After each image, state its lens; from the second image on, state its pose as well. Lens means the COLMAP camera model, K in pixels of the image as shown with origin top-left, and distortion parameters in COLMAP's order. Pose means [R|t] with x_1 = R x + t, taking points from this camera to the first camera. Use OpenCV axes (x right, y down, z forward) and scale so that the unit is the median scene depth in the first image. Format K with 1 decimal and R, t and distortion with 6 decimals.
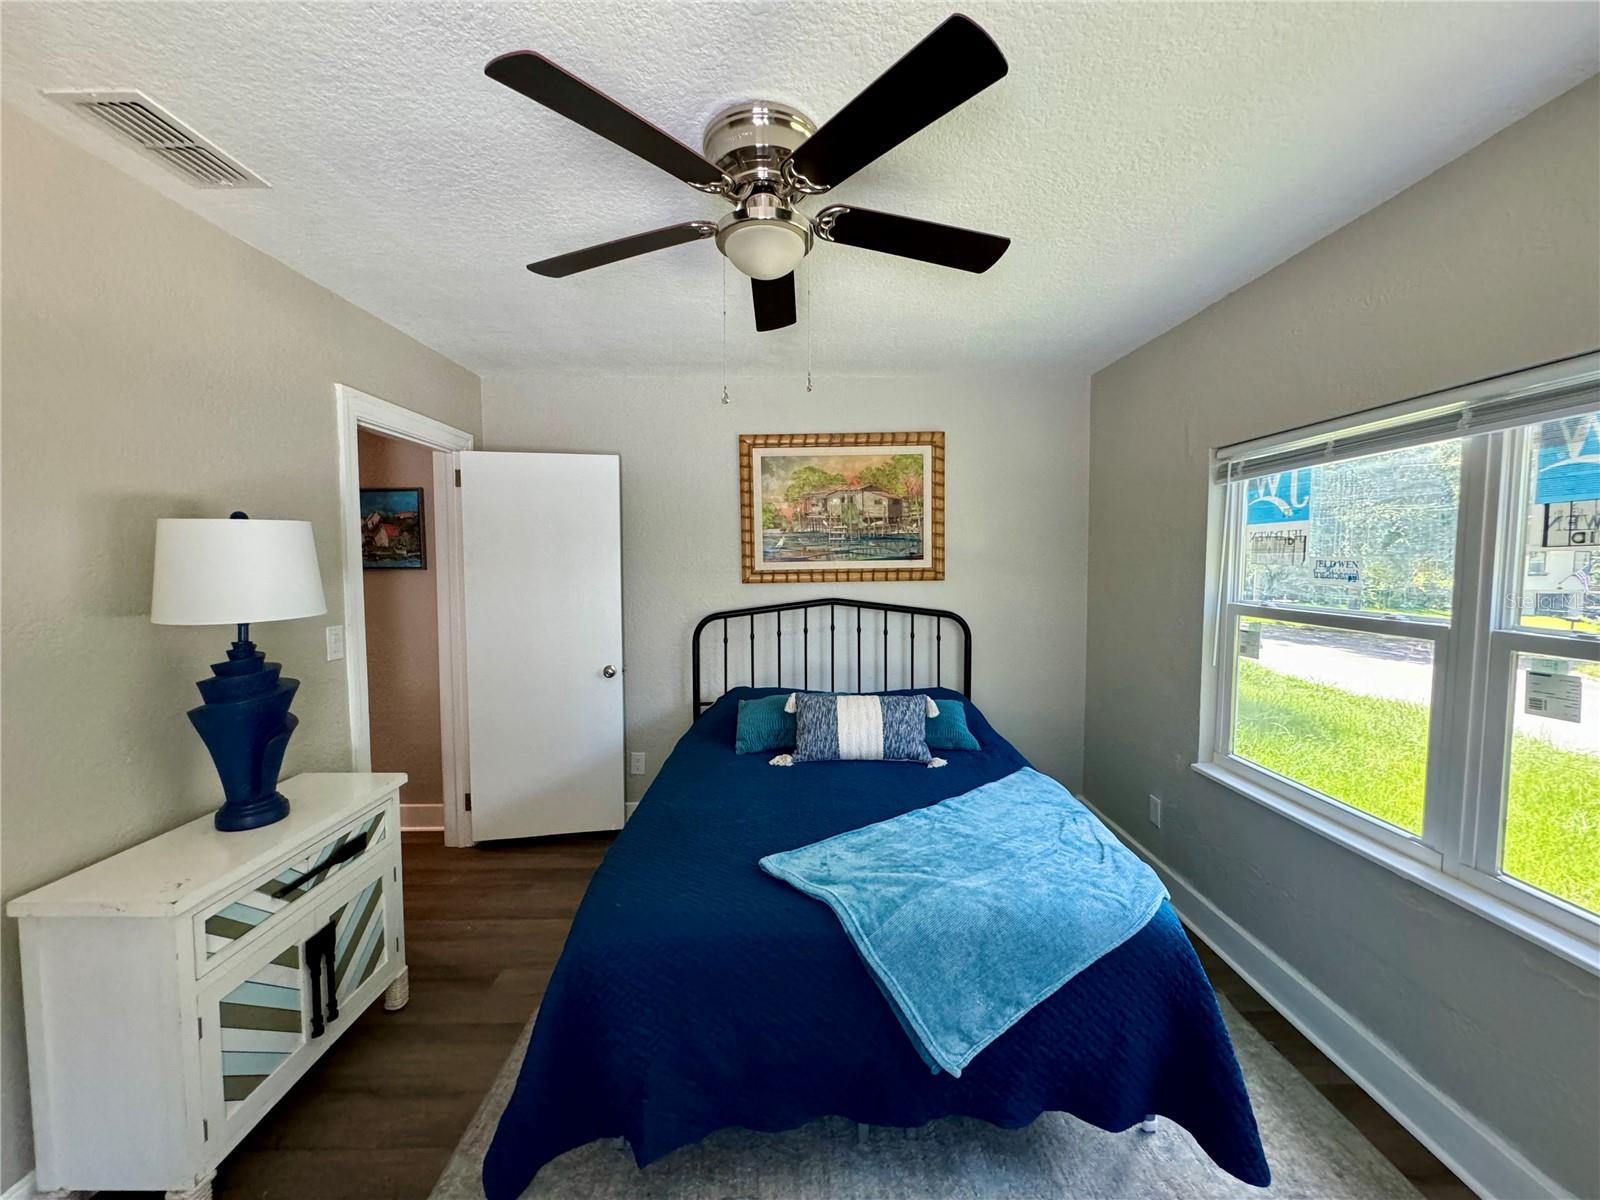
lens RADIAL K [[640.2, 0, 801.2], [0, 640.2, 596.3], [0, 0, 1]] dist [-0.001106, -0.000292]
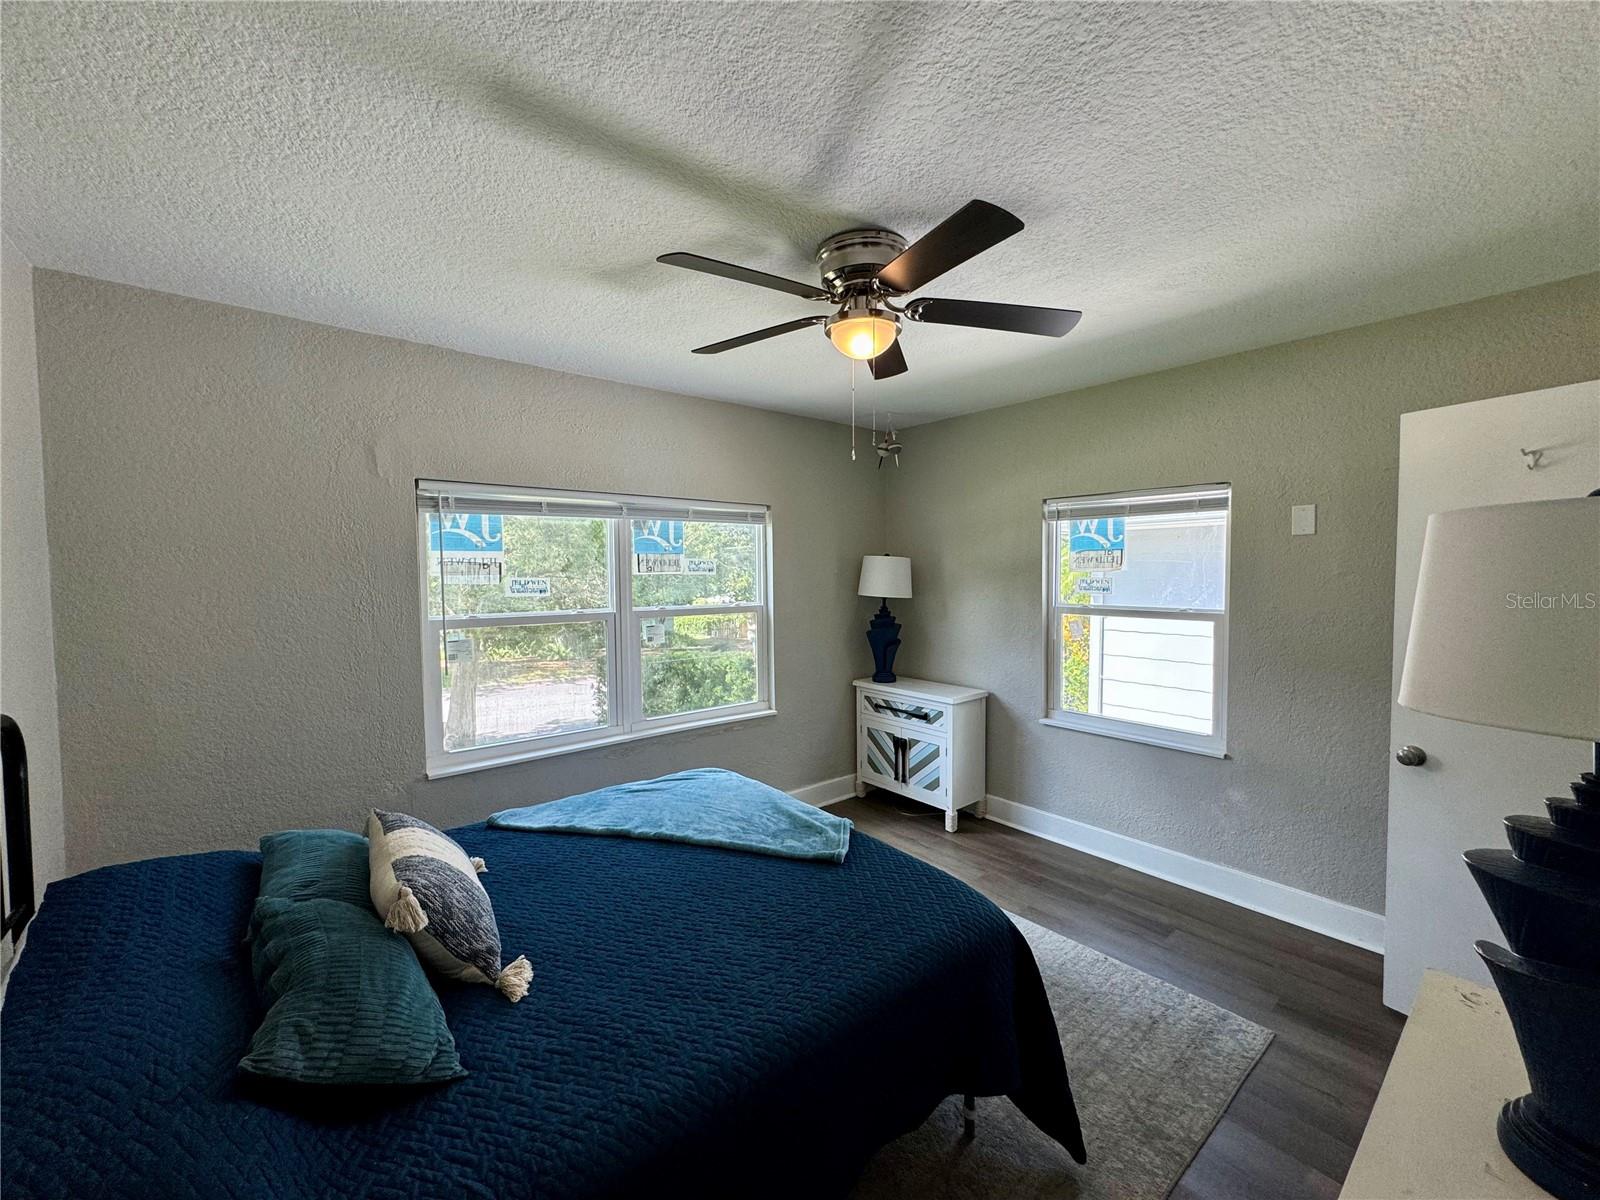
lens RADIAL K [[640.2, 0, 801.2], [0, 640.2, 596.3], [0, 0, 1]] dist [-0.001106, -0.000292]
pose [[-0.621246, -0.025102, 0.783213, -0.693934], [0.055869, 0.995524, 0.076222, -0.088275], [-0.781621, 0.091110, -0.617063, 1.313351]]
